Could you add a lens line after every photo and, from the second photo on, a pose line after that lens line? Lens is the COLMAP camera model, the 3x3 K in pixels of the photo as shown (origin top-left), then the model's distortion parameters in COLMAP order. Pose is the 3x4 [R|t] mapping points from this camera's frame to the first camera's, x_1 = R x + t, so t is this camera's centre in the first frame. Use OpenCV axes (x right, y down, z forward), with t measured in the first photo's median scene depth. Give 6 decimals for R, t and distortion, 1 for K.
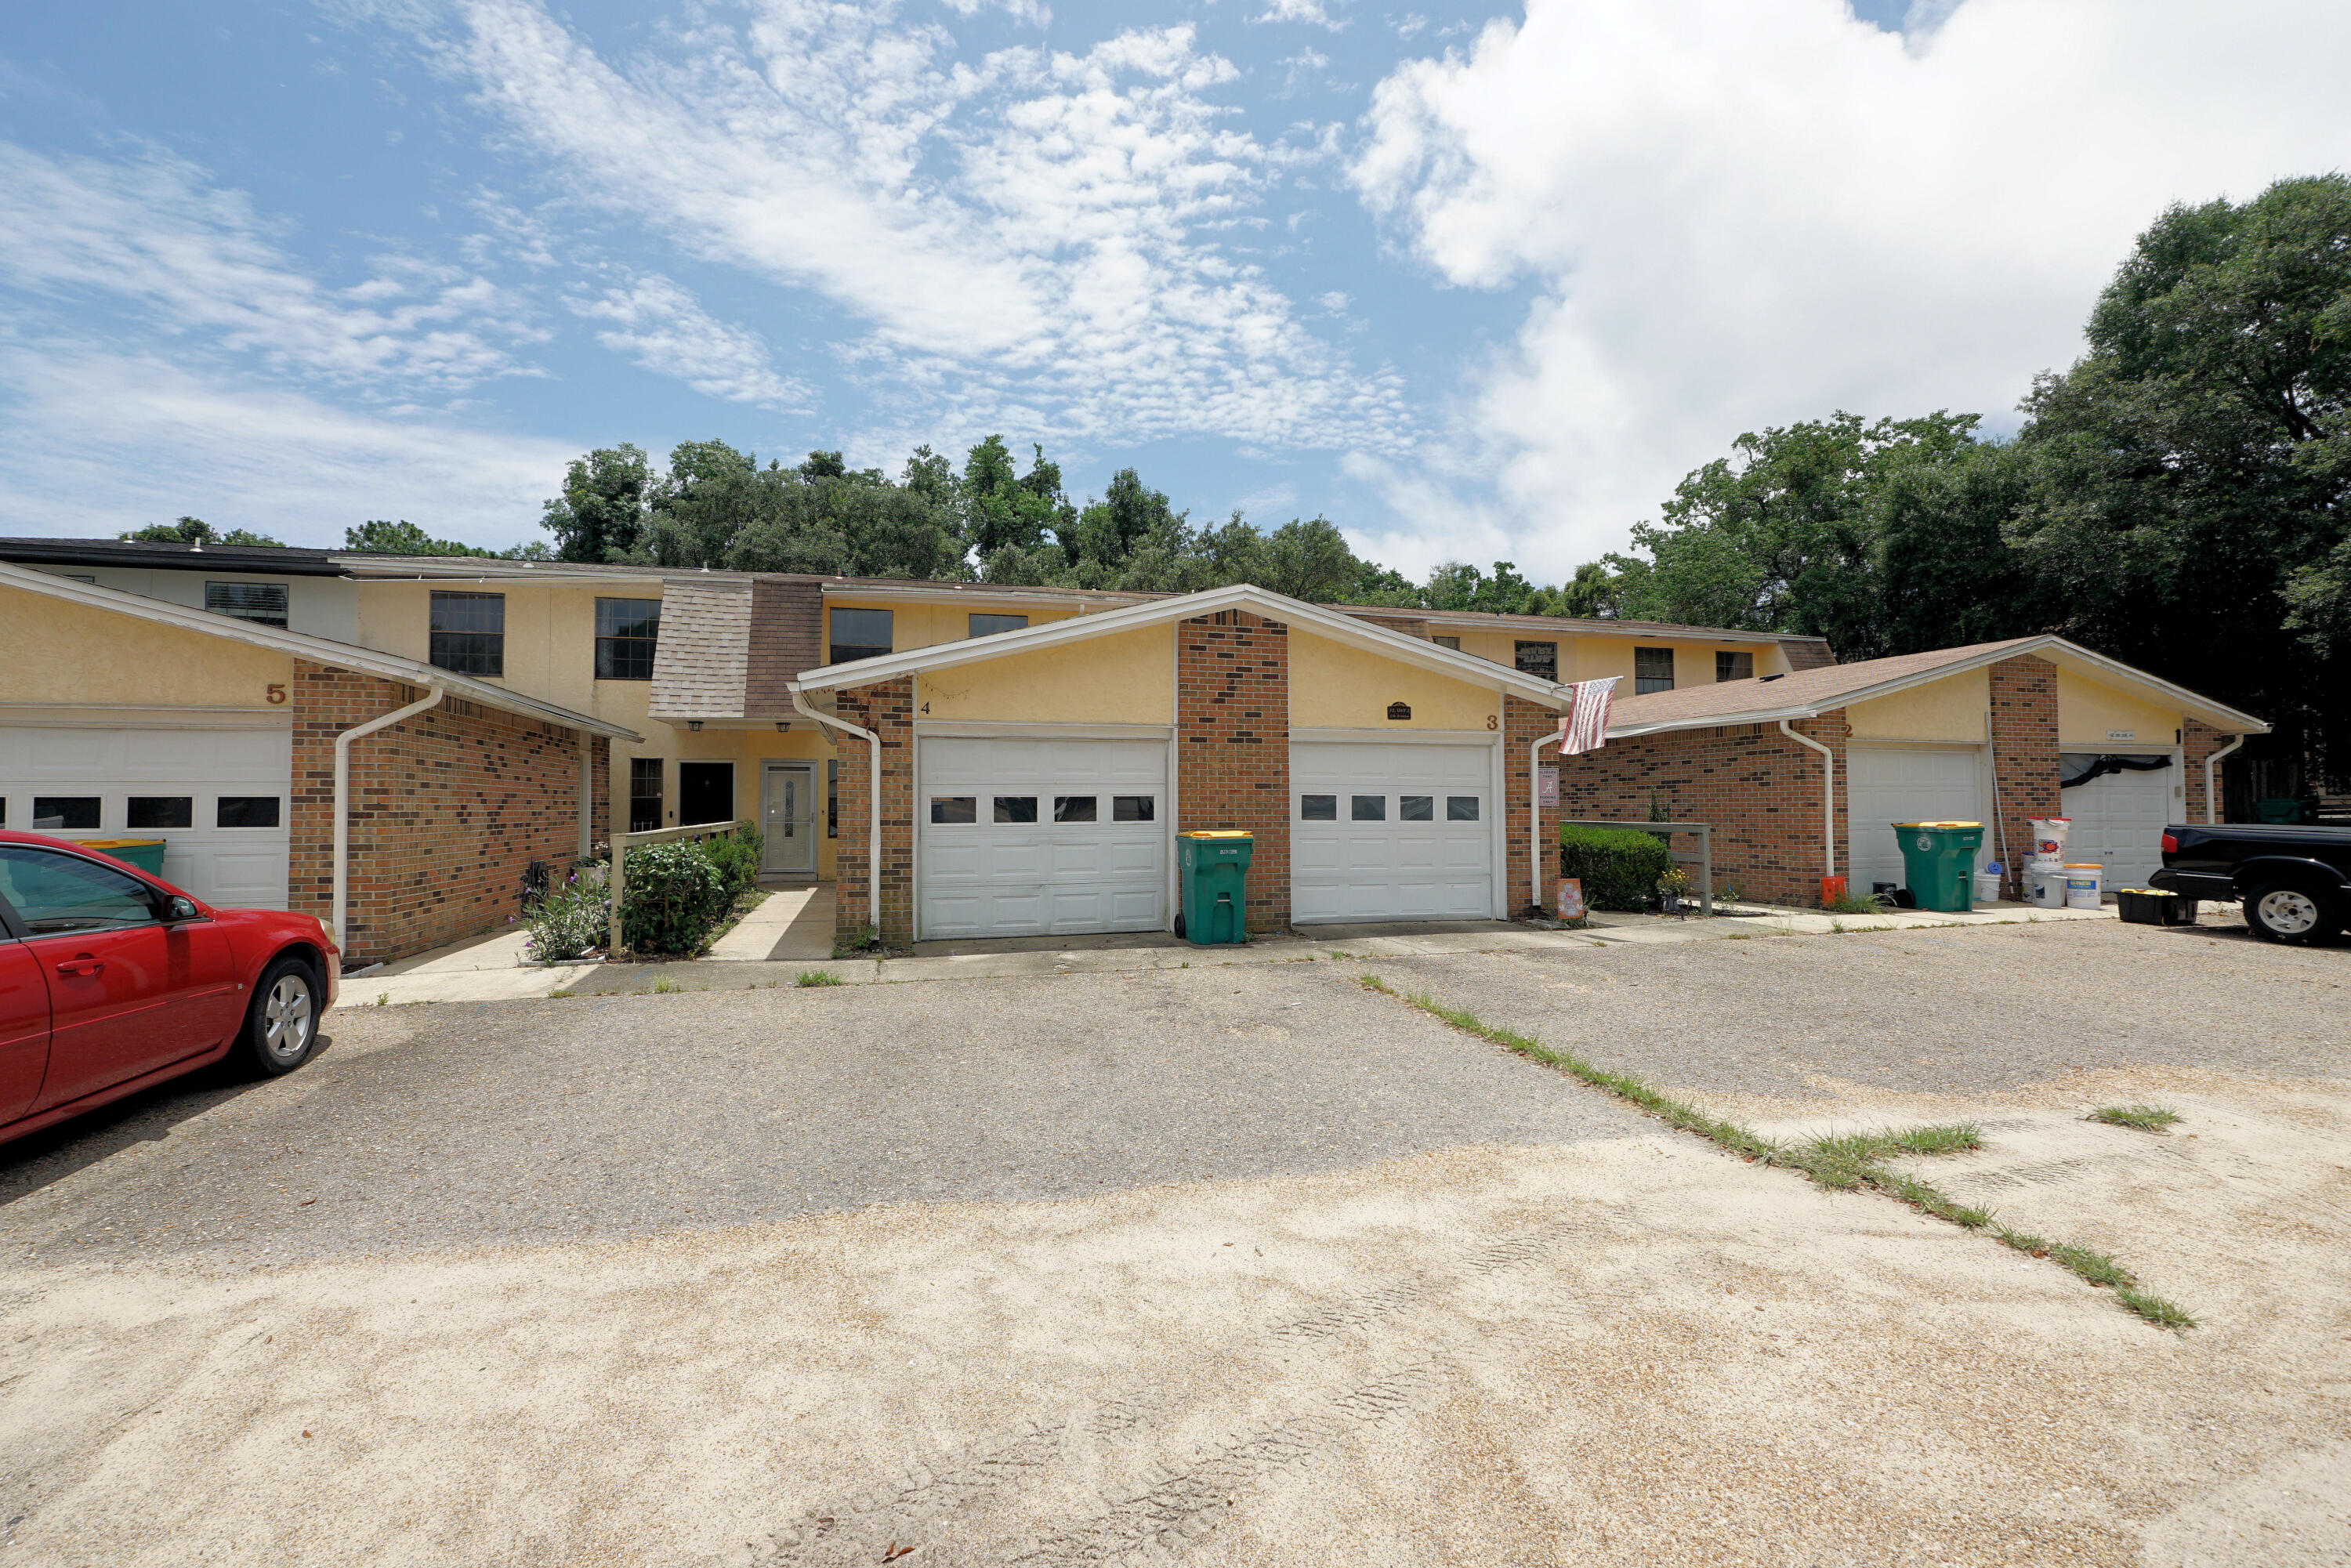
lens RADIAL K [[1013.6, 0, 1152.5], [0, 1013.6, 776.4], [0, 0, 1]] dist [-0.011345, 0.000186]
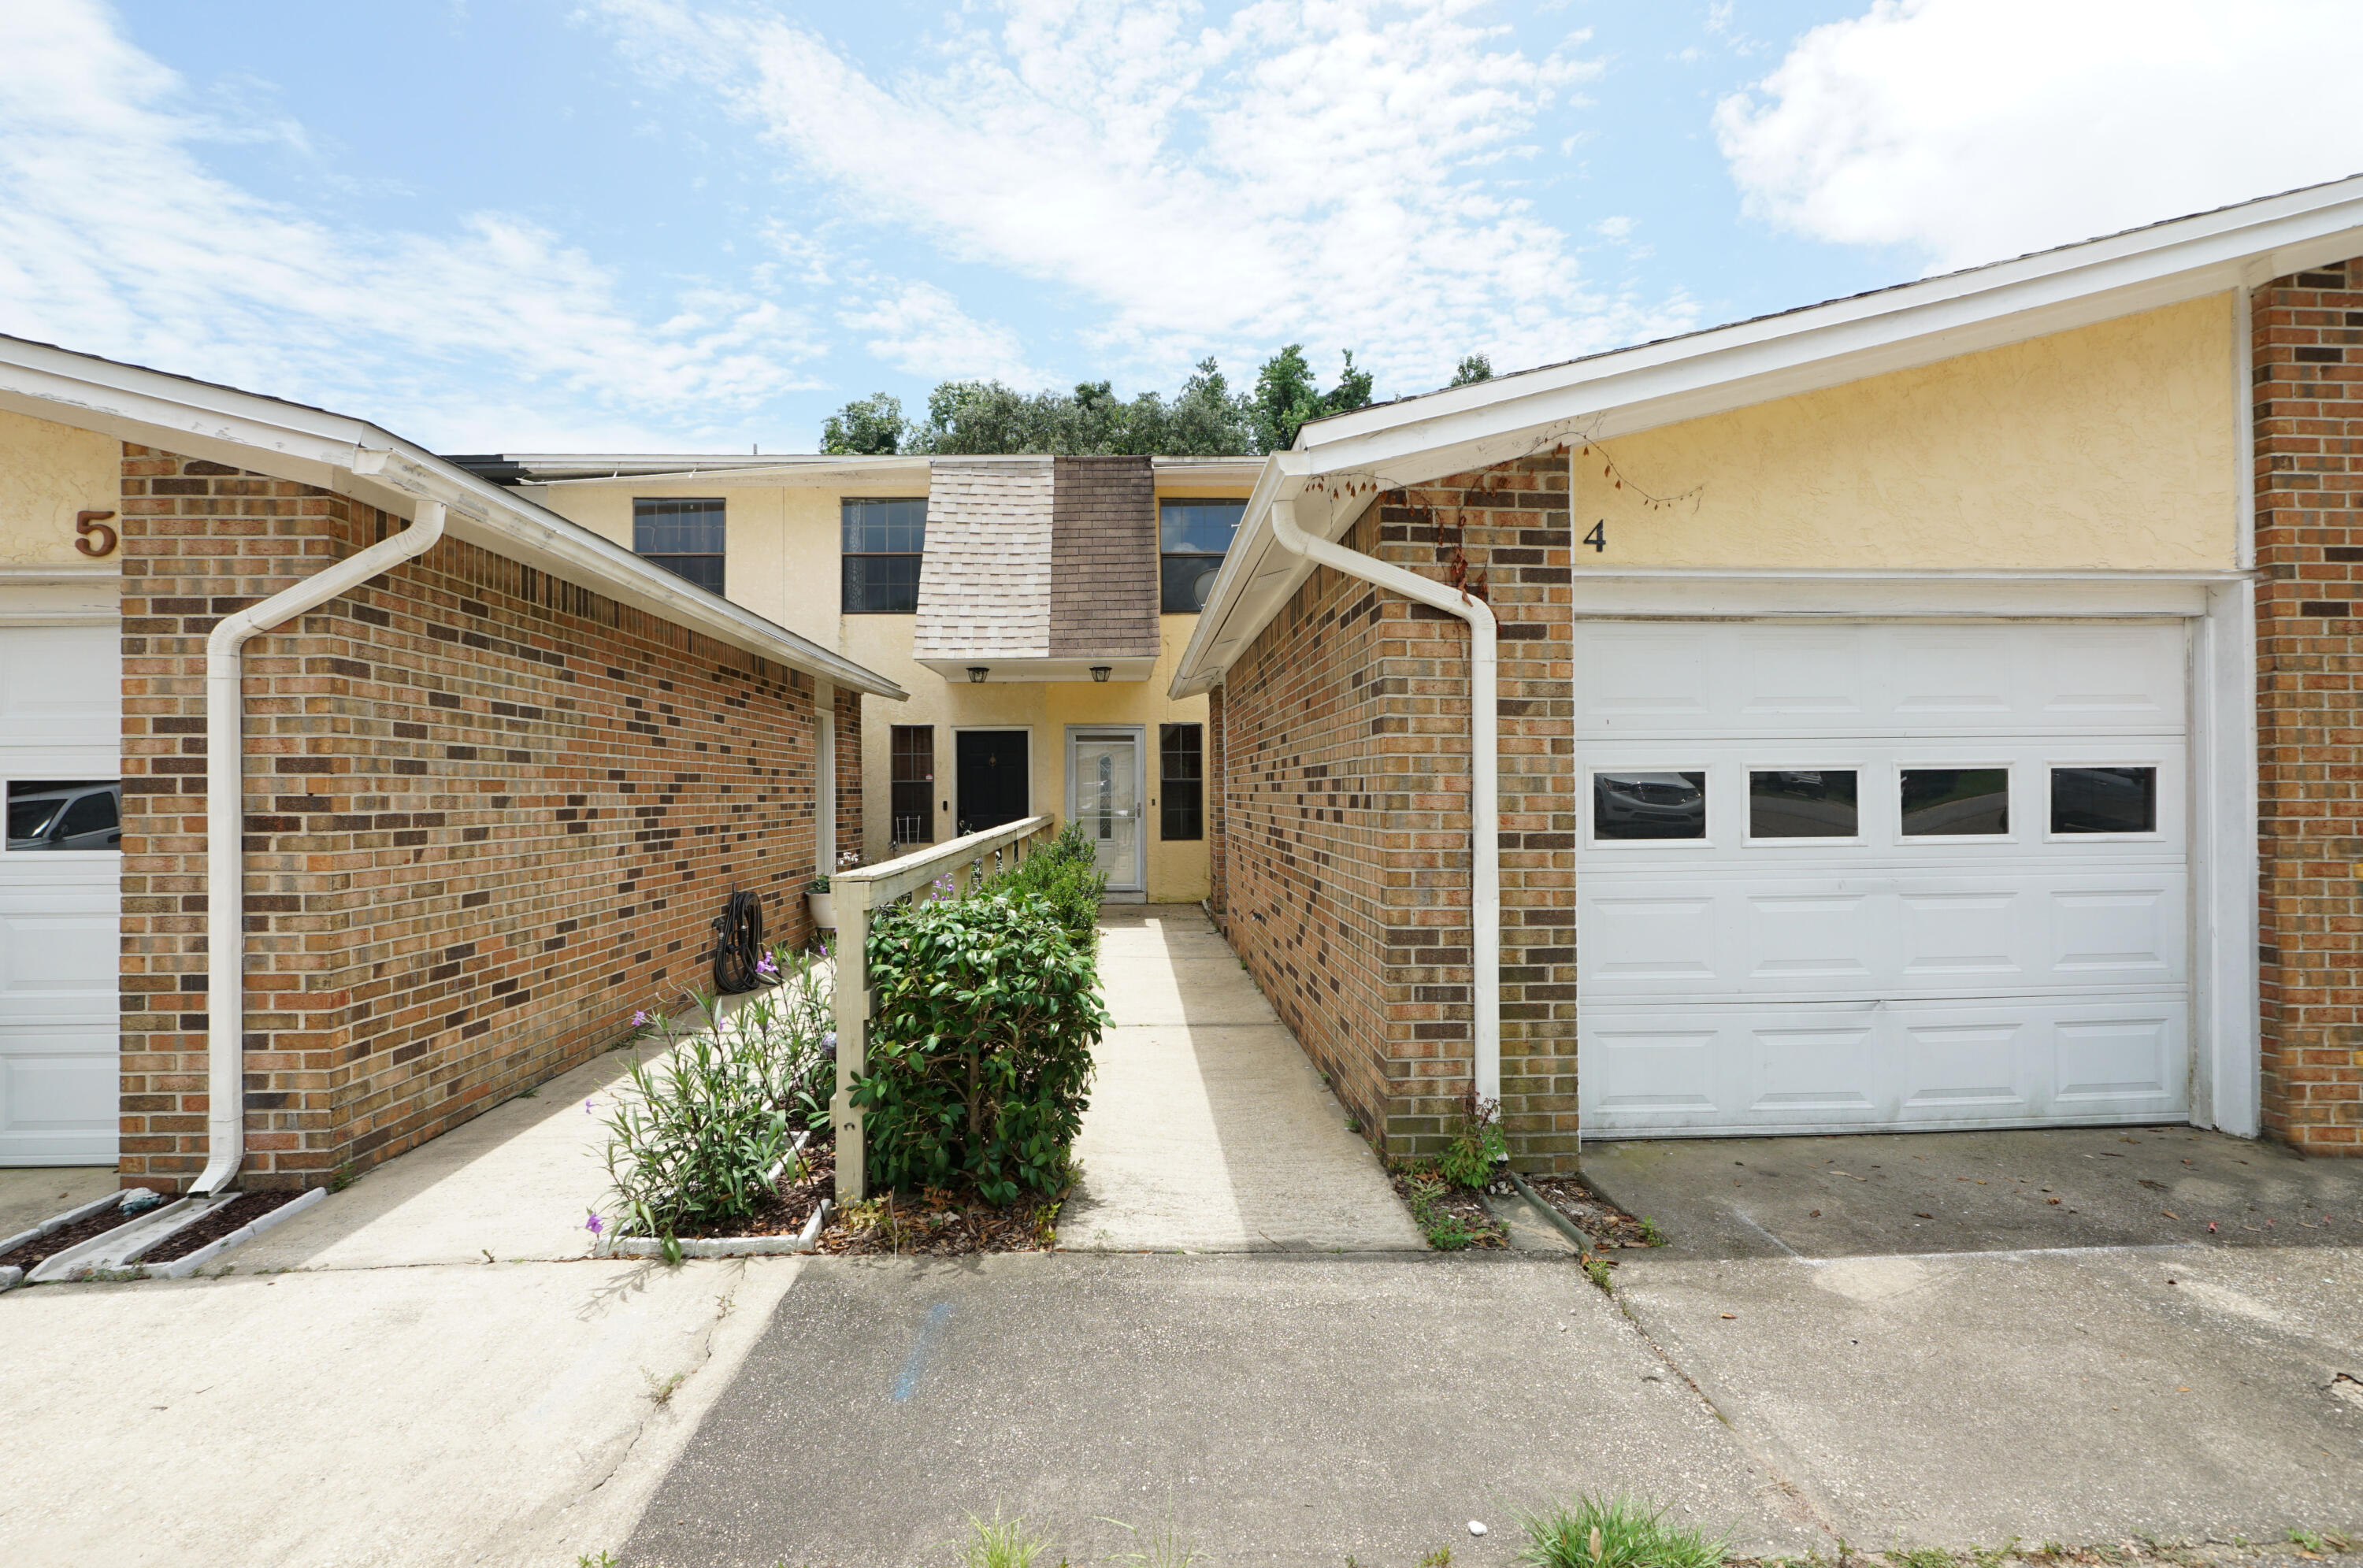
lens RADIAL K [[1025.2, 0, 1178.4], [0, 1025.2, 738.5], [0, 0, 1]] dist [-0.040246, 0.000382]
pose [[0.978020, -0.016093, -0.207887, -0.027501], [0.011849, 0.999696, -0.021644, 0.001360], [0.208172, 0.018705, 0.977913, 0.054810]]
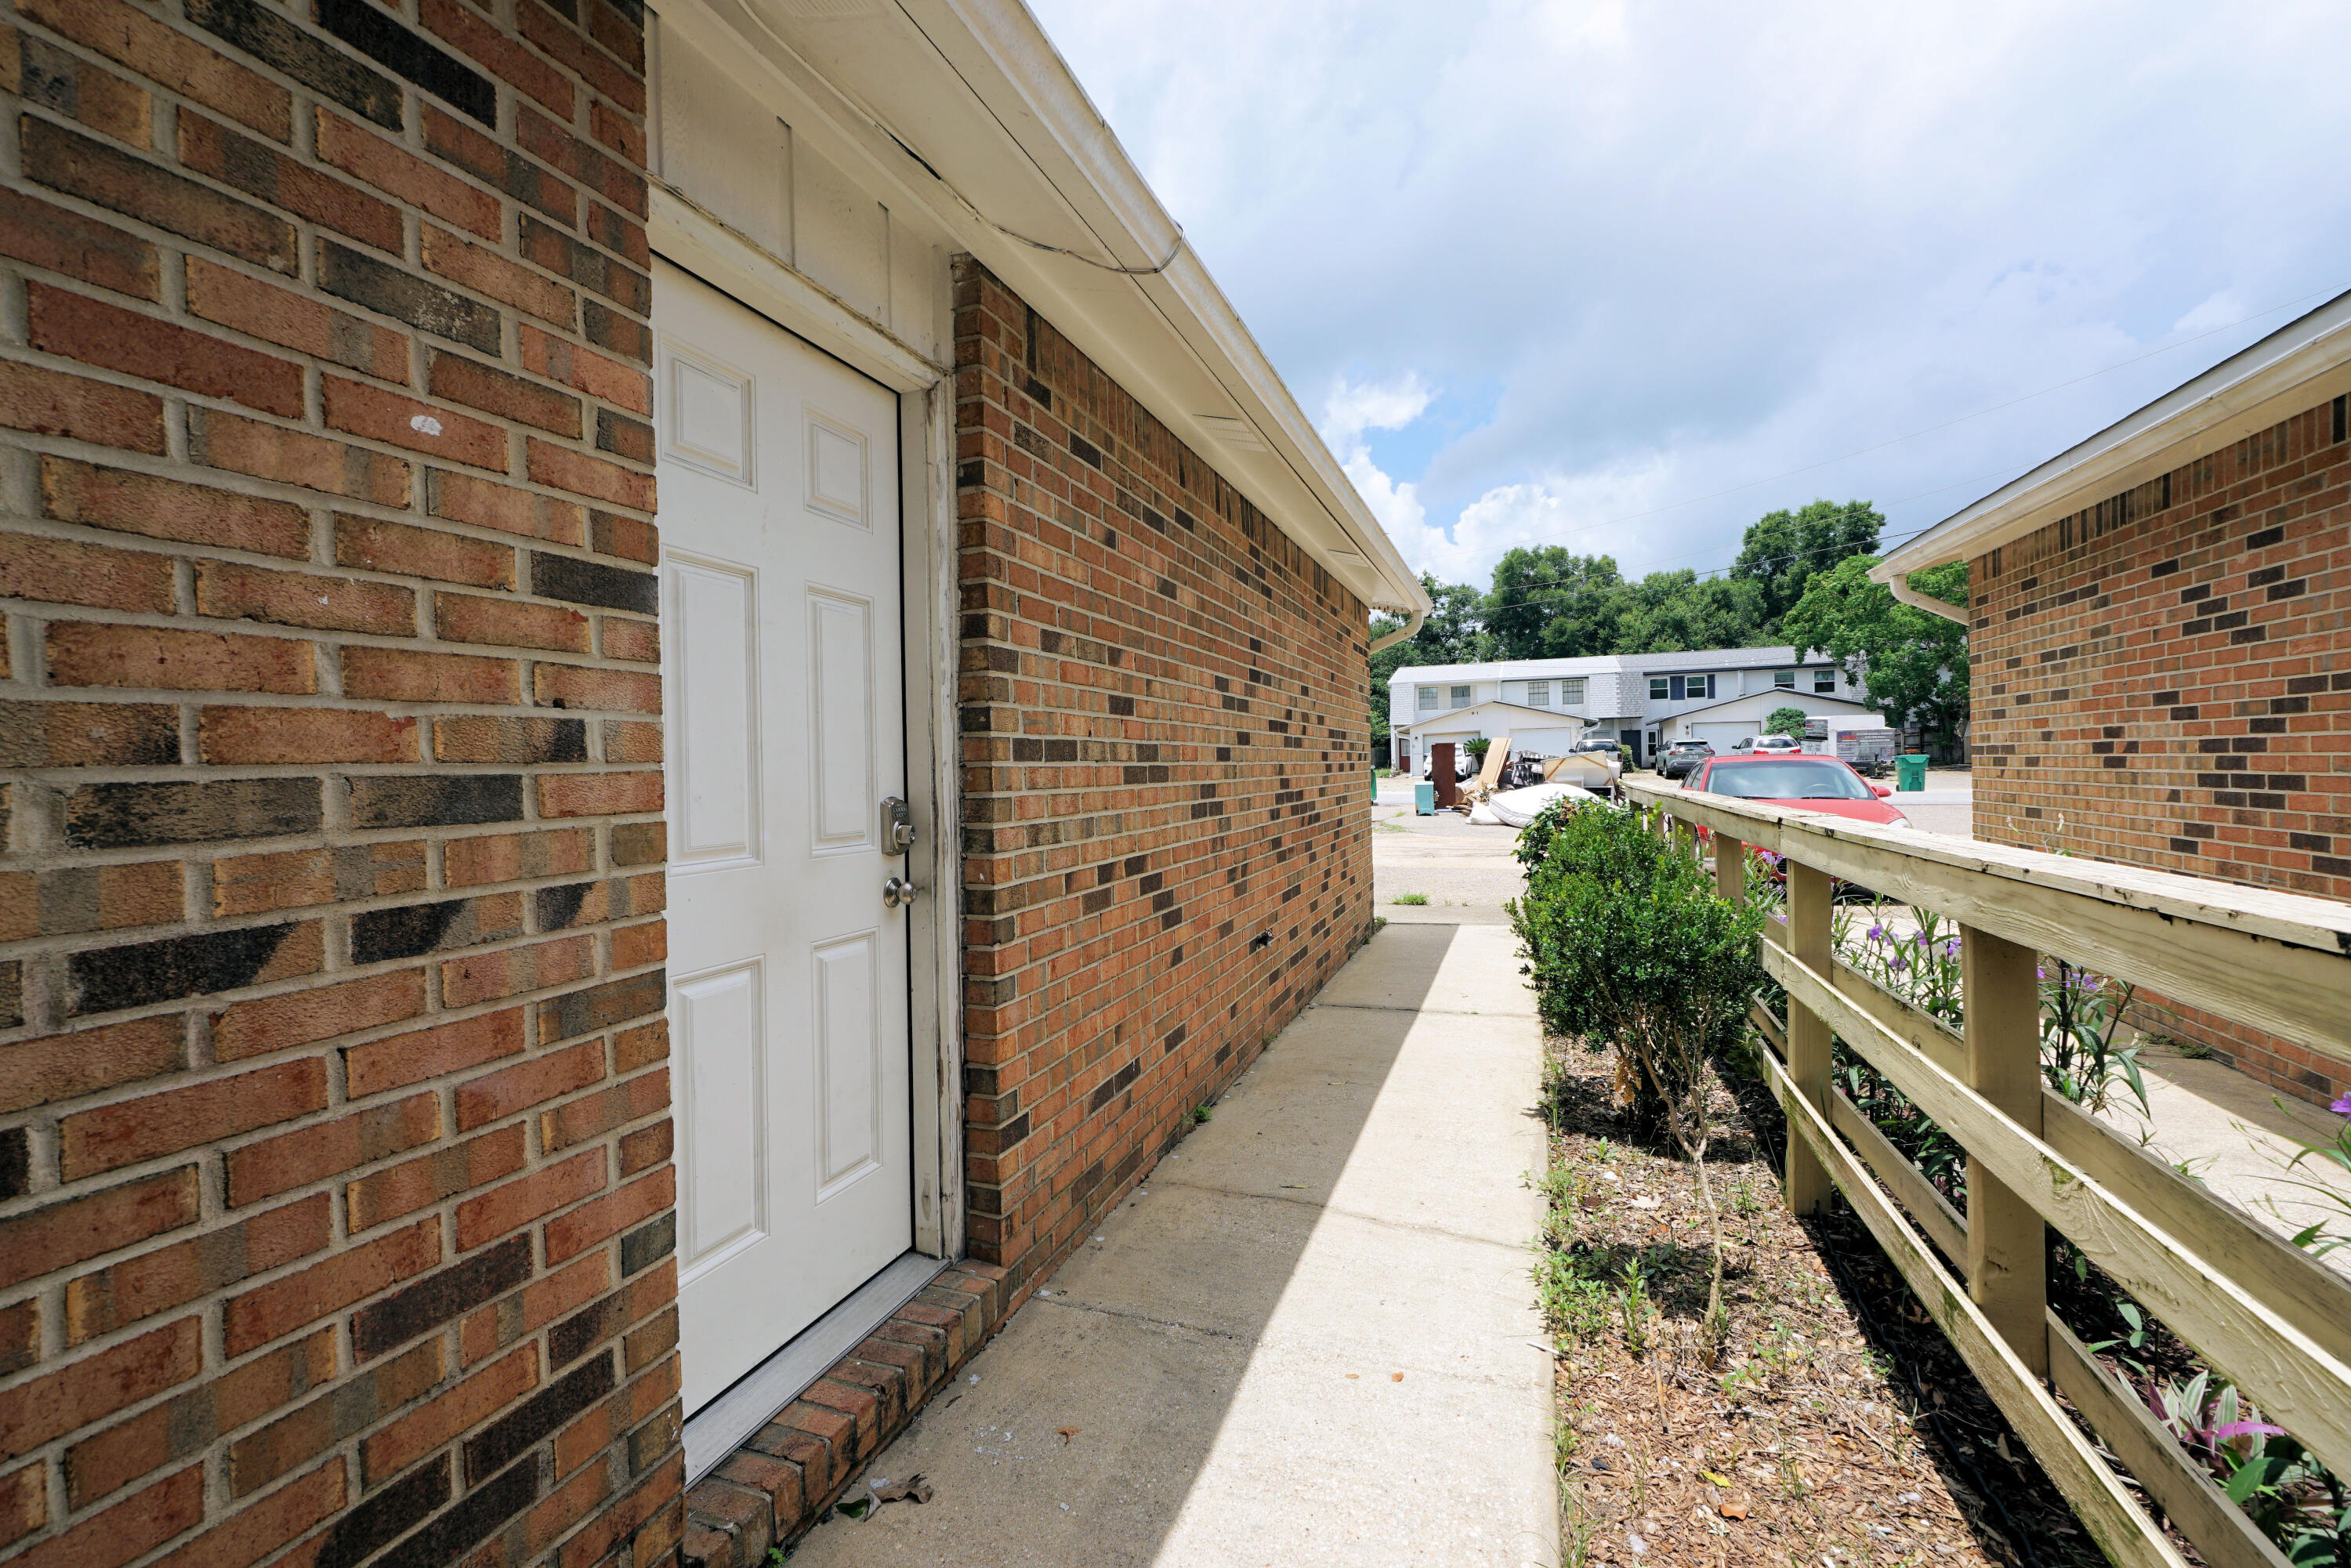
lens RADIAL K [[1013.6, 0, 1152.5], [0, 1013.6, 776.4], [0, 0, 1]] dist [-0.011345, 0.000186]
pose [[-0.811748, 0.015585, 0.583801, -0.056954], [0.006361, 0.999821, -0.017845, 0.005364], [-0.583974, -0.010772, -0.811701, 0.155998]]
